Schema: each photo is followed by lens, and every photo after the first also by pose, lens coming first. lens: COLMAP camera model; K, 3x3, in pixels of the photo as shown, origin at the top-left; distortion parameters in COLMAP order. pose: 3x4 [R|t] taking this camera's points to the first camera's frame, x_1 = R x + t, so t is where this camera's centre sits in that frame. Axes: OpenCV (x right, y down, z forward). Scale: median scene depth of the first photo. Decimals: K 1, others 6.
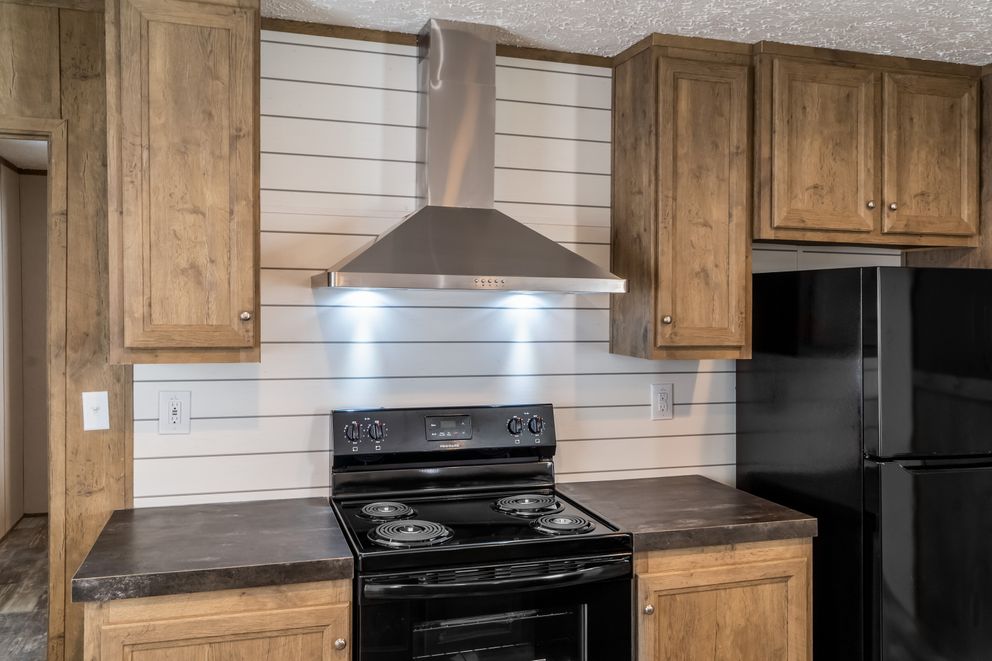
lens RADIAL K [[824.6, 0, 496.0], [0, 824.6, 330.5], [0, 0, 1]] dist [-0.002157, 0.000044]
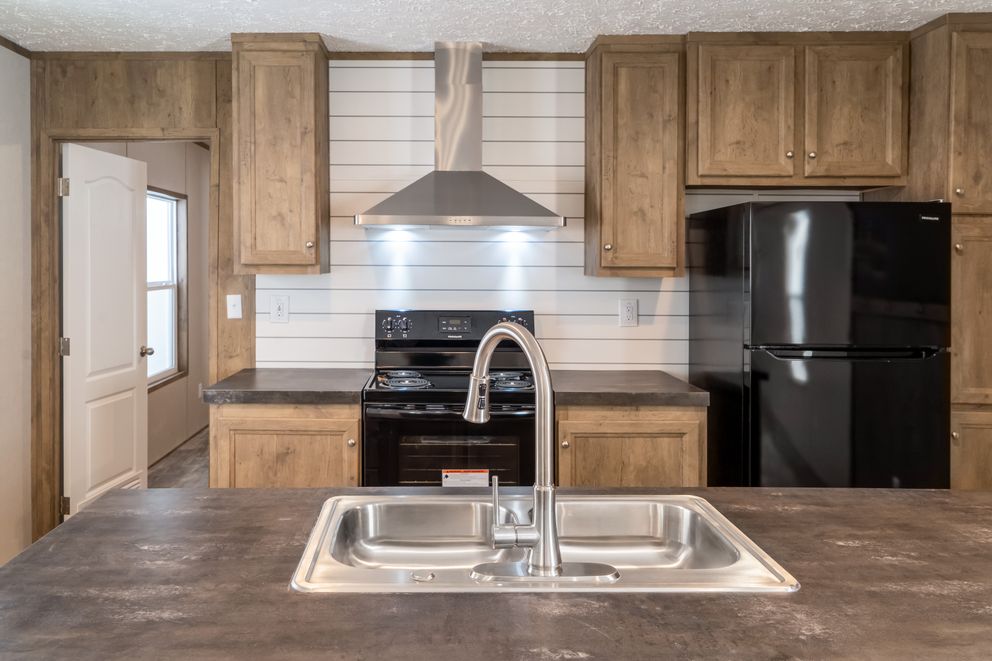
lens RADIAL K [[861.5, 0, 496.0], [0, 861.5, 330.5], [0, 0, 1]] dist [-0.016453, -0.001667]
pose [[0.953689, 0.009473, -0.300644, 0.458513], [-0.001918, 0.999675, 0.025414, 0.088738], [0.300787, -0.023660, 0.953398, -0.411482]]
